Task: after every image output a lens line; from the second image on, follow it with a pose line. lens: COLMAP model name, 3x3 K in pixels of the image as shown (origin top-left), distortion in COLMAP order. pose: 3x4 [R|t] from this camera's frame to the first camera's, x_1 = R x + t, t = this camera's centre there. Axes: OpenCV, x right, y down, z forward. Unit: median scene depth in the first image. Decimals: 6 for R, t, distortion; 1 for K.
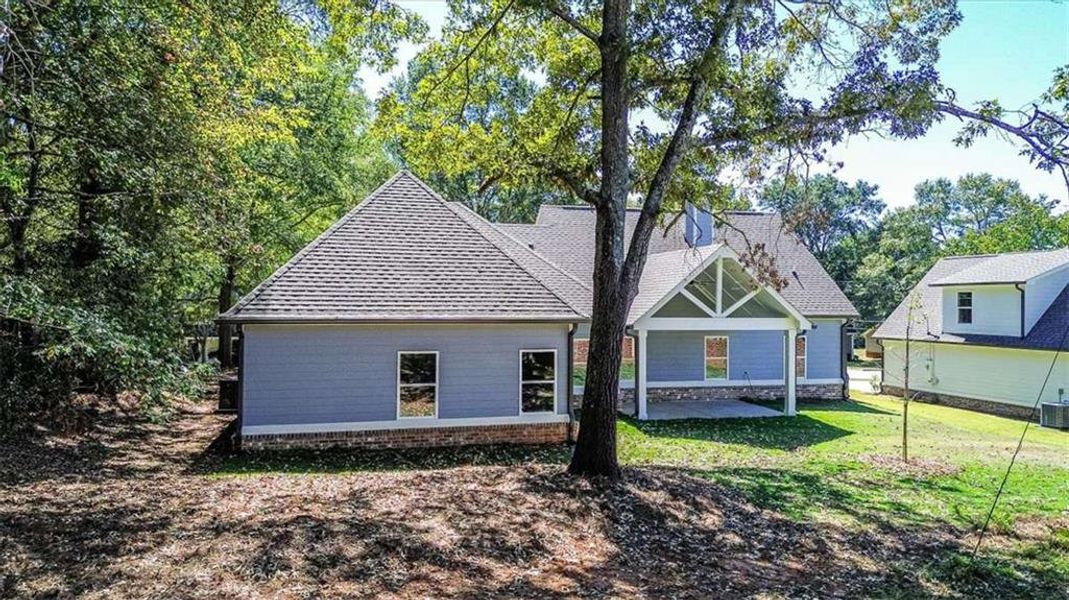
lens RADIAL K [[772.1, 0, 531.4], [0, 772.1, 296.5], [0, 0, 1]] dist [0.087031, -0.076978]
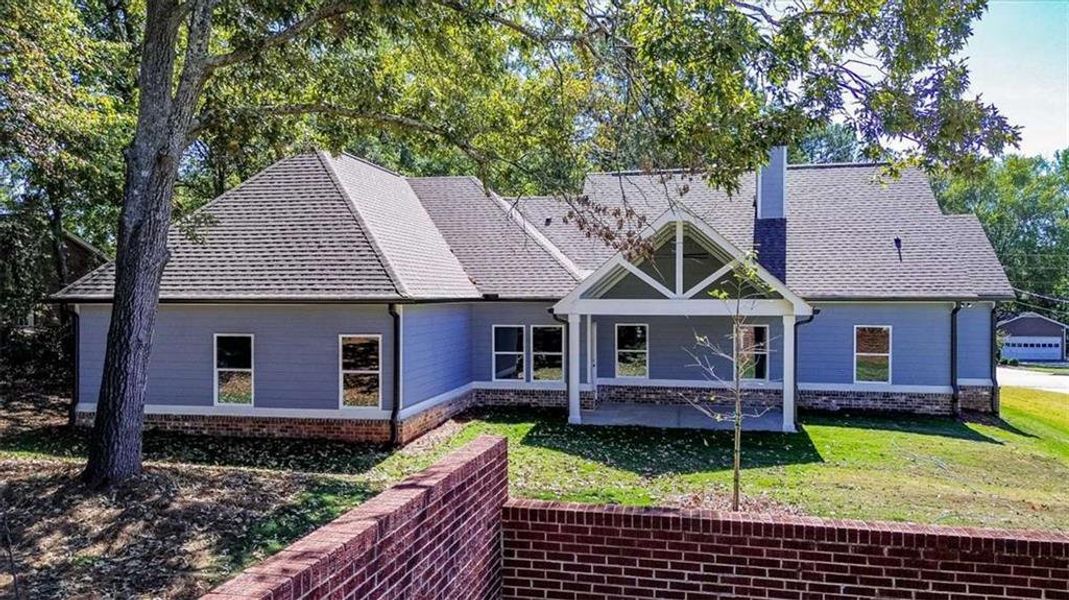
lens RADIAL K [[770.2, 0, 517.7], [0, 770.2, 298.1], [0, 0, 1]] dist [0.072023, -0.076259]
pose [[0.897450, -0.004302, -0.441096, 0.372964], [0.010648, 0.999872, 0.011914, 0.013204], [0.440988, -0.015389, 0.897381, 0.202700]]
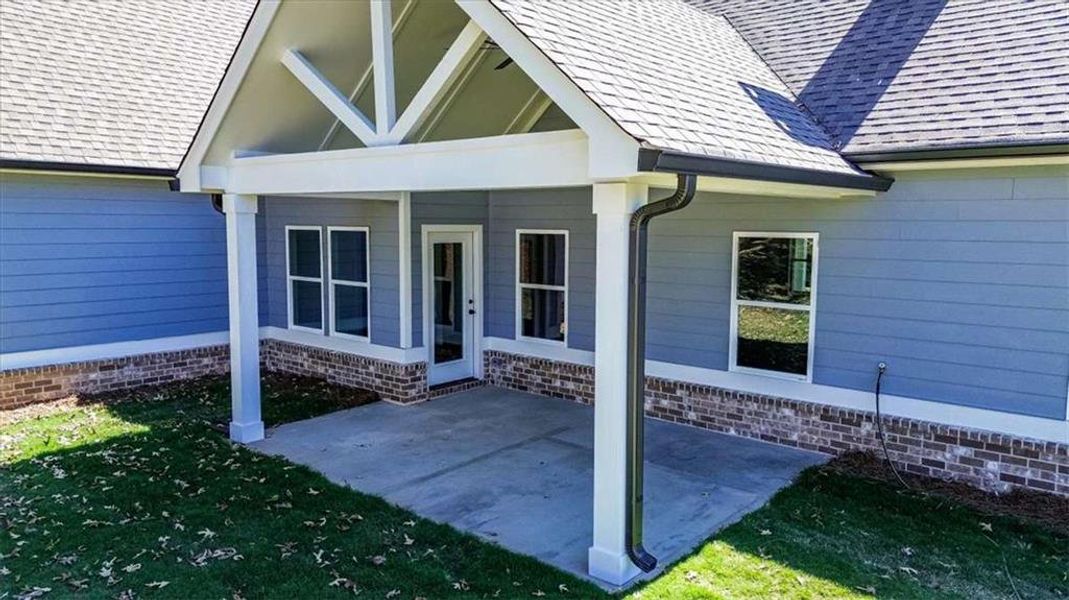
lens RADIAL K [[743.5, 0, 536.6], [0, 743.5, 271.5], [0, 0, 1]] dist [0.051263, -0.005044]
pose [[0.584195, 0.052687, -0.809901, 0.423823], [0.002222, 0.997783, 0.066512, 0.046865], [0.811610, -0.040655, 0.582783, 0.757725]]
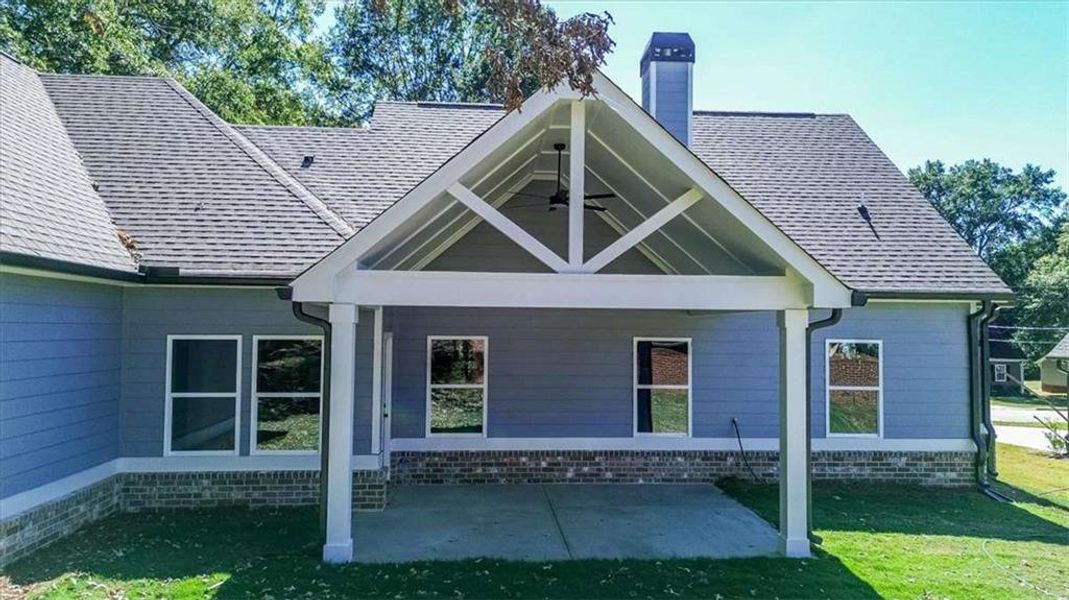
lens RADIAL K [[772.1, 0, 531.4], [0, 772.1, 296.5], [0, 0, 1]] dist [0.087031, -0.076978]
pose [[0.985638, -0.003670, -0.168832, 0.240544], [-0.002035, 0.999433, -0.033600, 0.042848], [0.168859, 0.033461, 0.985072, 0.549668]]
